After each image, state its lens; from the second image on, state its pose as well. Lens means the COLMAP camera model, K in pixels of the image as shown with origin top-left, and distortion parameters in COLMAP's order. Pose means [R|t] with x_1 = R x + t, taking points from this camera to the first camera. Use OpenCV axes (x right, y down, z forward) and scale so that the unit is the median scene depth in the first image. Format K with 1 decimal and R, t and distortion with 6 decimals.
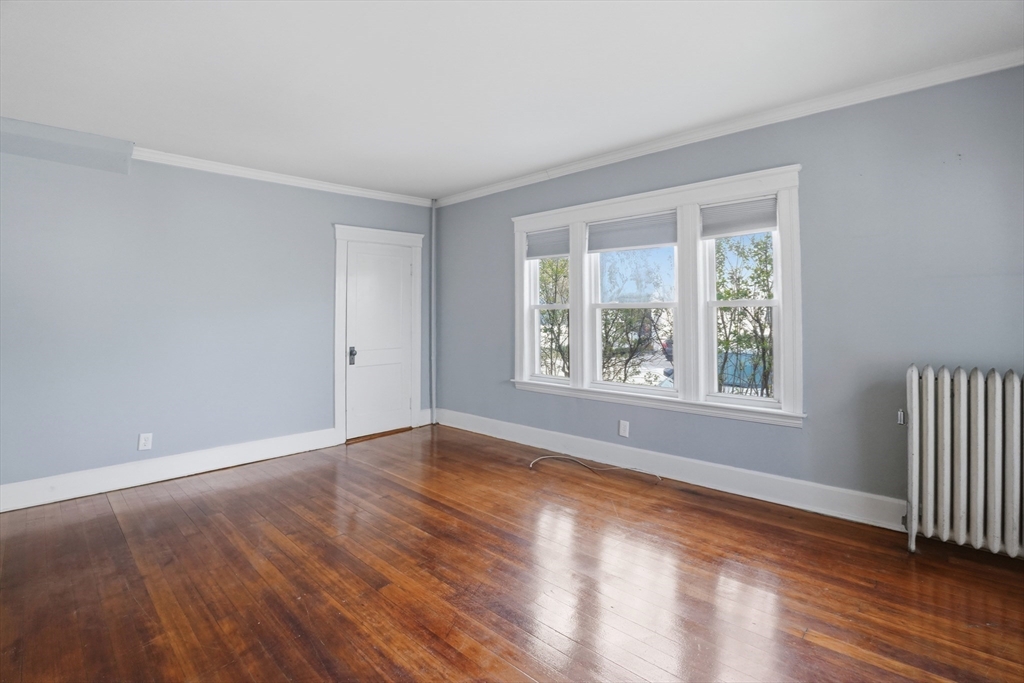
lens RADIAL K [[482.7, 0, 517.3], [0, 482.7, 307.9], [0, 0, 1]] dist [-0.065066, 0.012220]
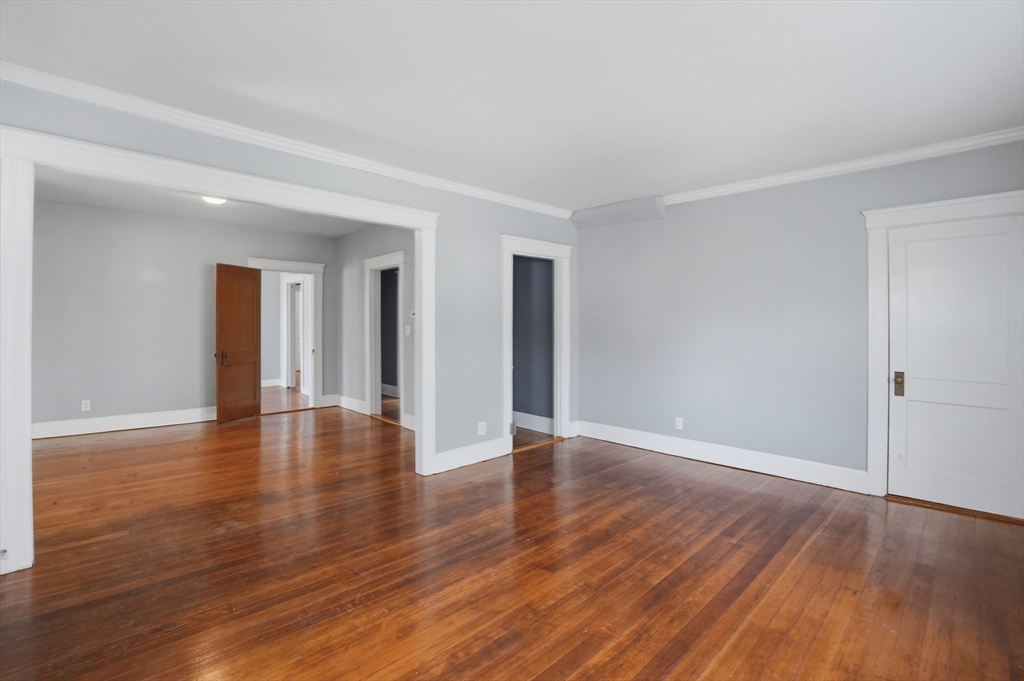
lens RADIAL K [[482.7, 0, 527.6], [0, 482.7, 329.6], [0, 0, 1]] dist [-0.065066, 0.012220]
pose [[-0.034172, 0.027345, -0.999042, 0.720557], [0.009579, 0.999589, 0.027032, -0.014498], [0.999370, -0.008646, -0.034420, 0.854909]]
